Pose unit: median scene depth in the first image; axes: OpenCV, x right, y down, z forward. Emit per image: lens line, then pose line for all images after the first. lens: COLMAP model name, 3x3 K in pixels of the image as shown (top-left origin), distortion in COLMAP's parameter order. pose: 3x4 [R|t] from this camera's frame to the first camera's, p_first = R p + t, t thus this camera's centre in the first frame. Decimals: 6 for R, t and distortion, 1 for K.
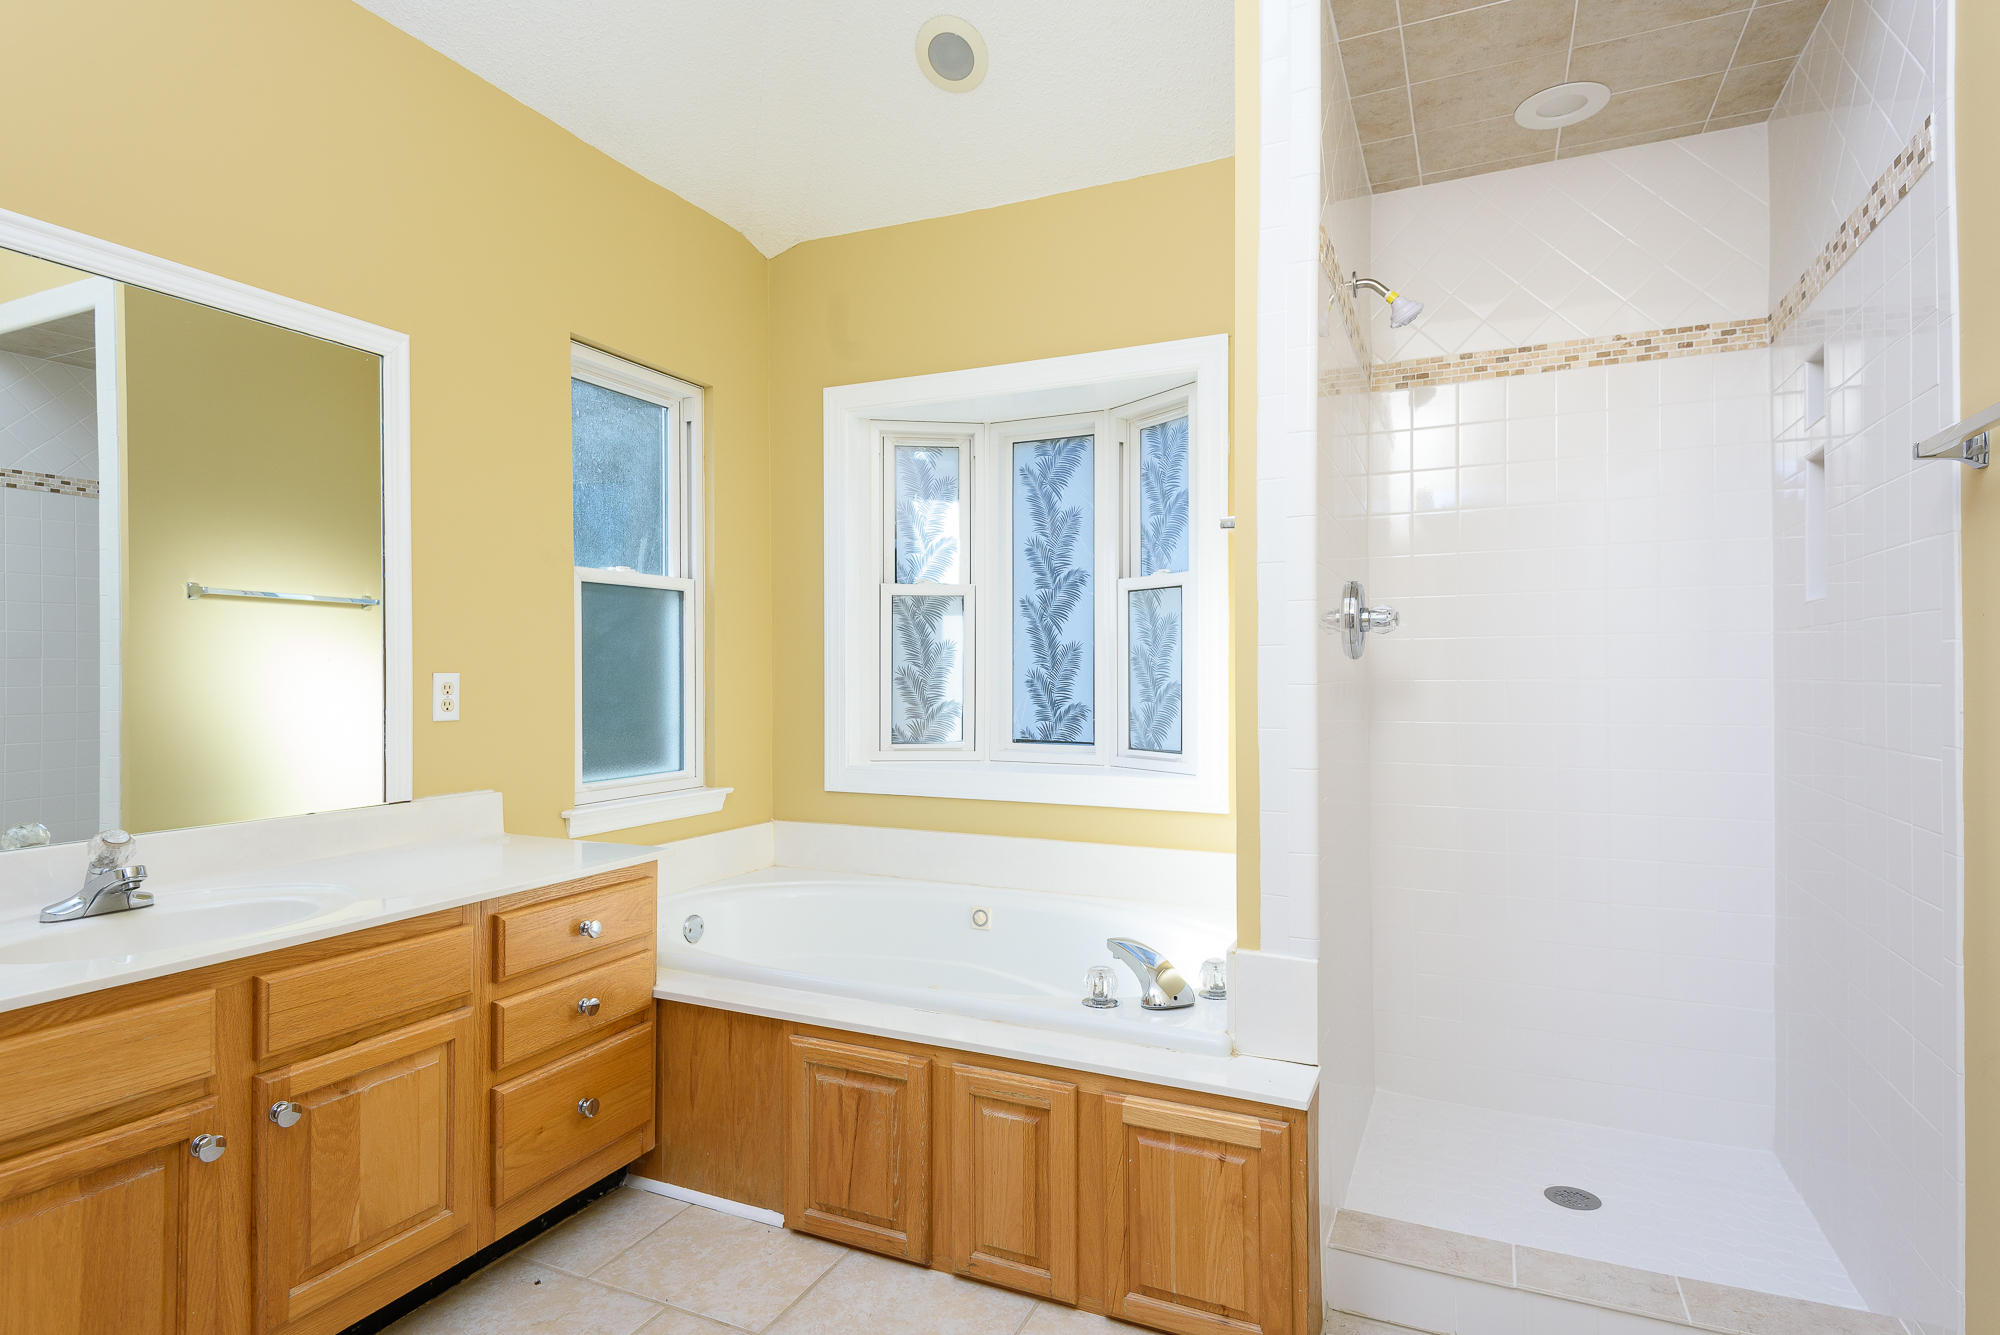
lens RADIAL K [[1029.4, 0, 1020.1], [0, 1029.4, 668.8], [0, 0, 1]] dist [0.011592, -0.006833]
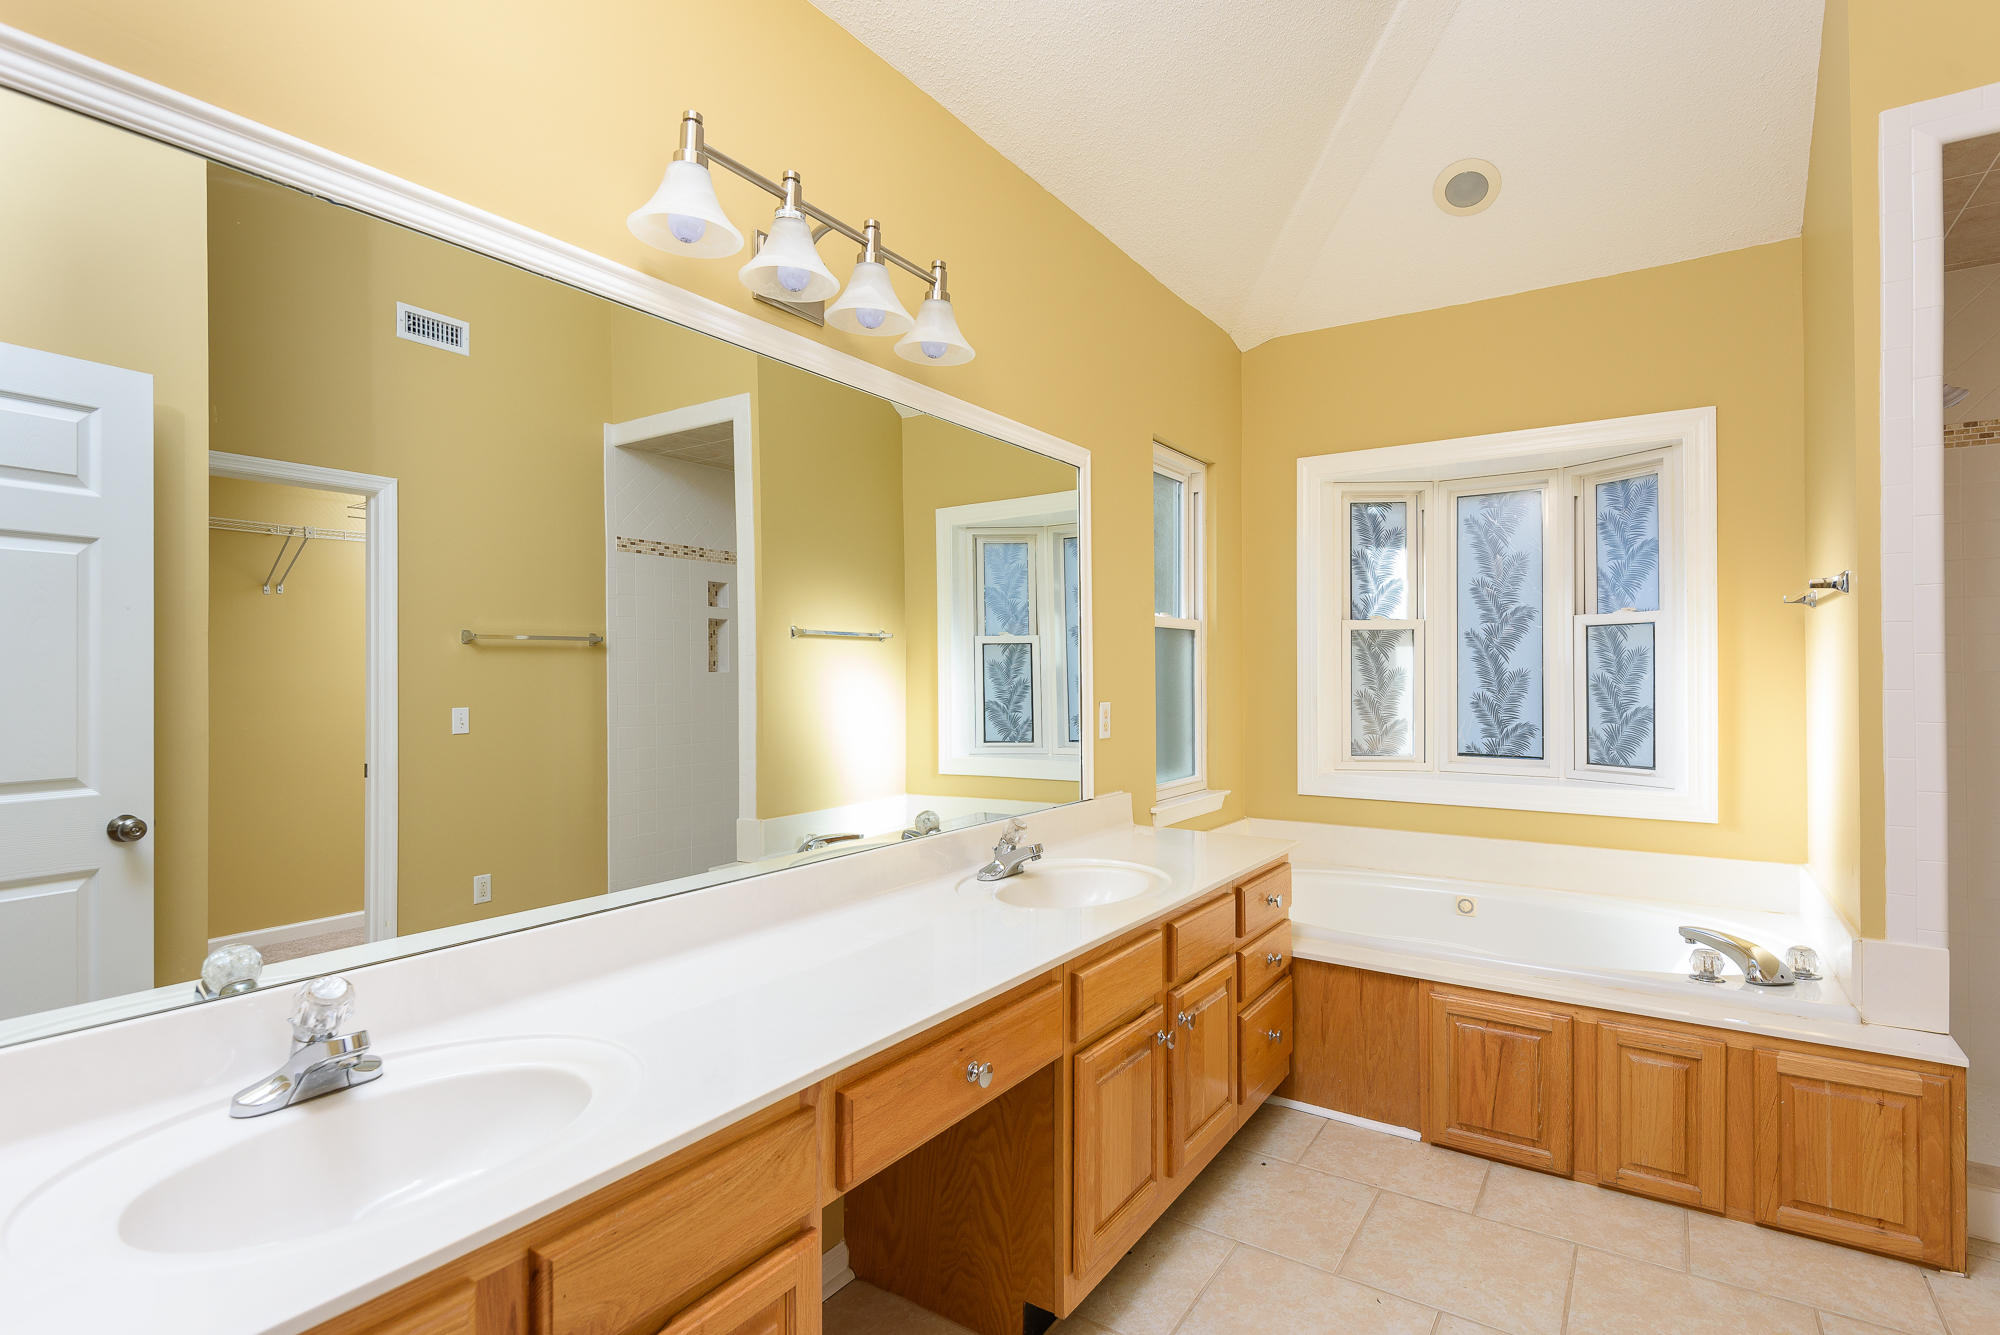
lens RADIAL K [[979.7, 0, 987.6], [0, 979.7, 659.7], [0, 0, 1]] dist [-0.005434, -0.006772]
pose [[0.982731, -0.003882, -0.185001, -0.372219], [0.002247, 0.999957, -0.009044, -0.031544], [0.185028, 0.008472, 0.982697, -0.204734]]
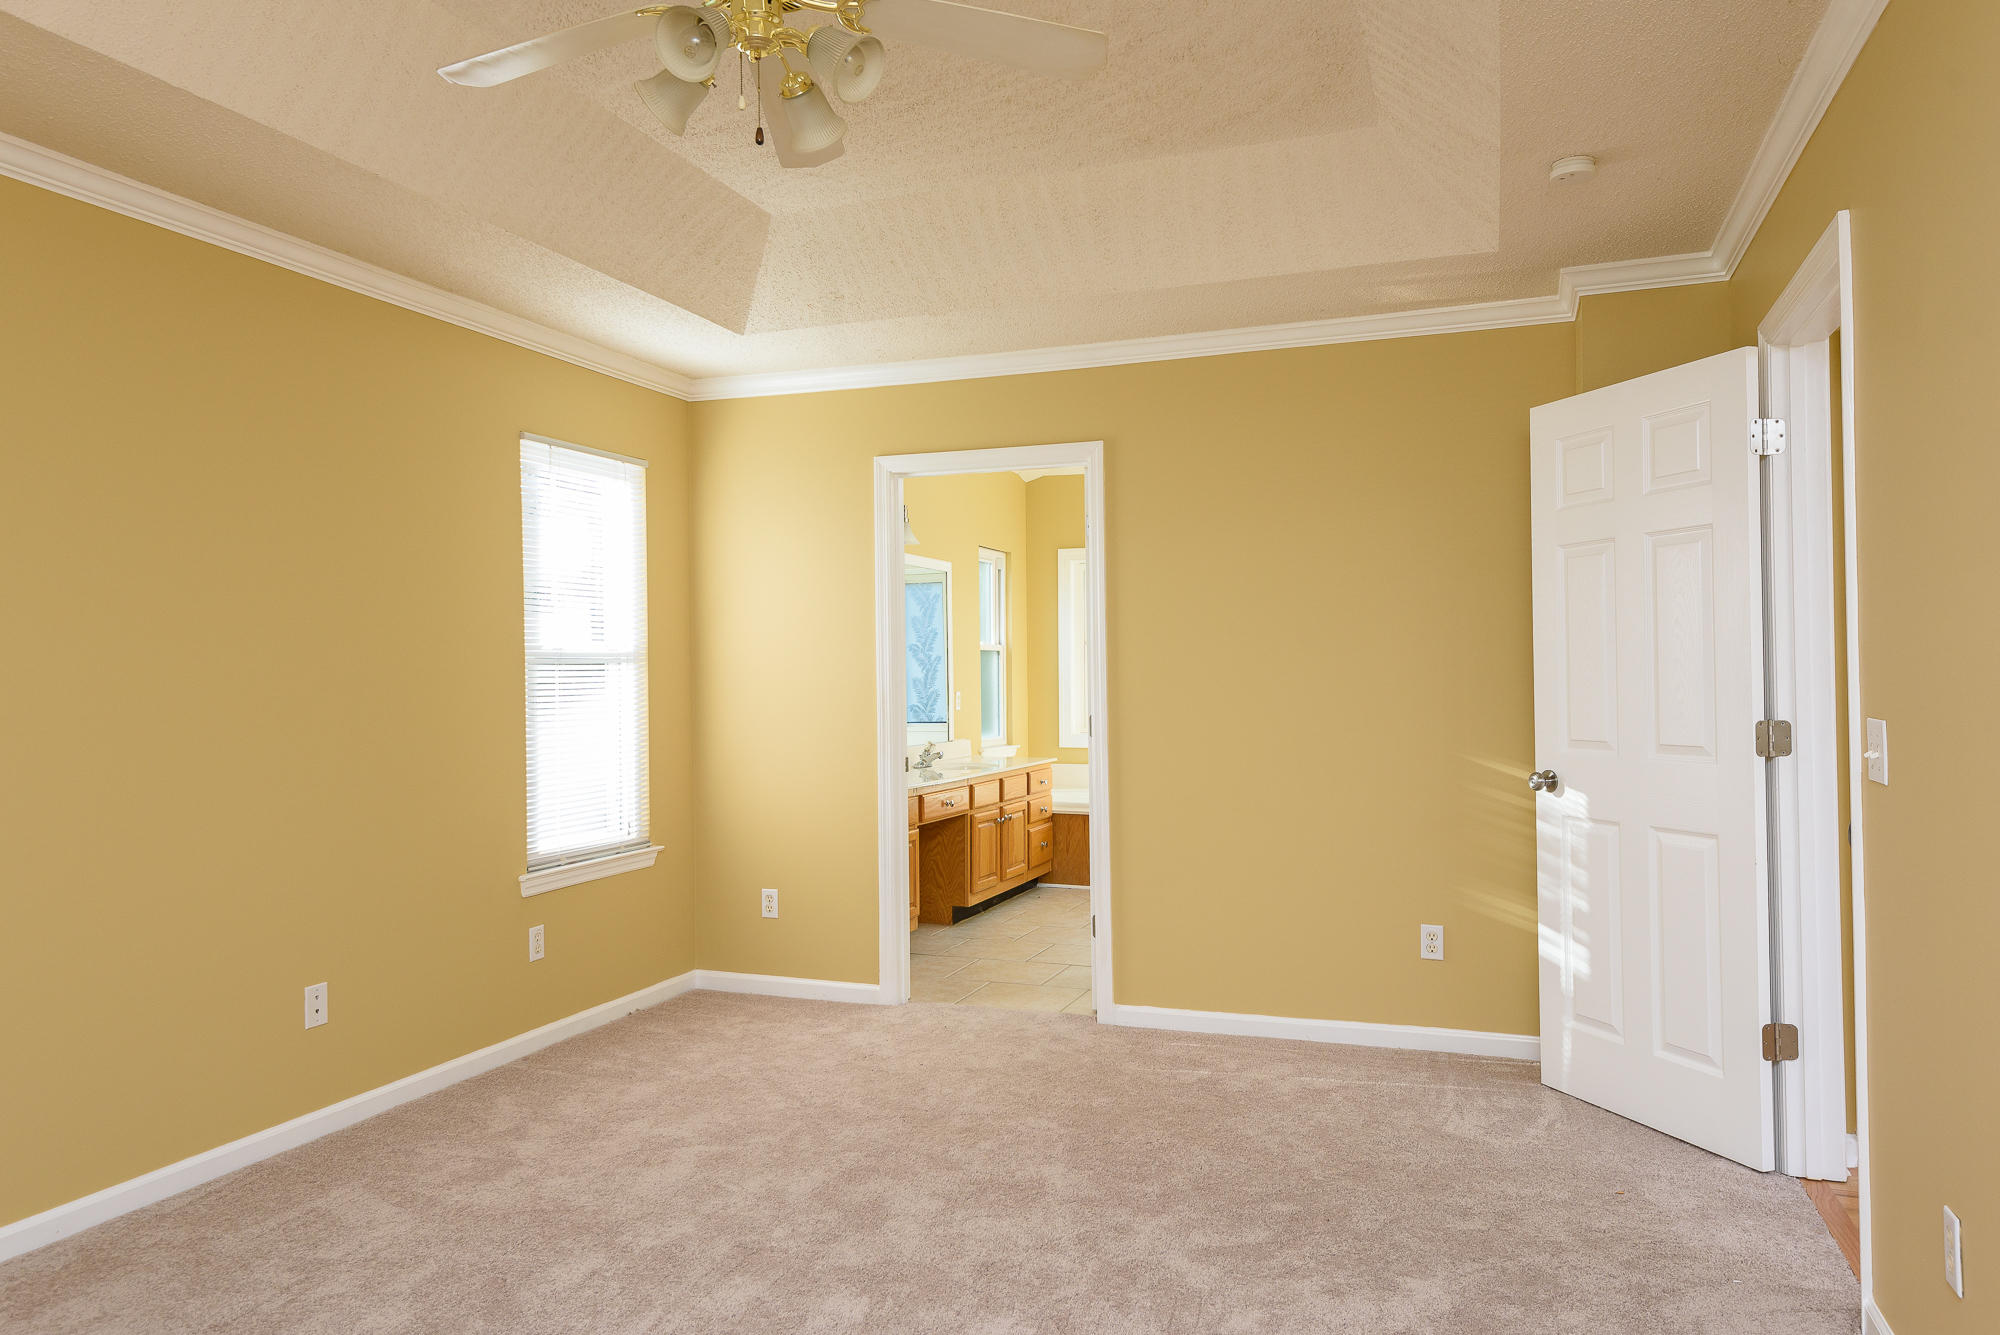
lens RADIAL K [[1381.6, 0, 996.4], [0, 1381.6, 666.1], [0, 0, 1]] dist [0.033220, -0.000123]
pose [[0.998254, -0.001787, 0.059035, -0.526279], [0.002146, 0.999980, -0.006013, -0.029324], [-0.059023, 0.006129, 0.998238, -1.904895]]
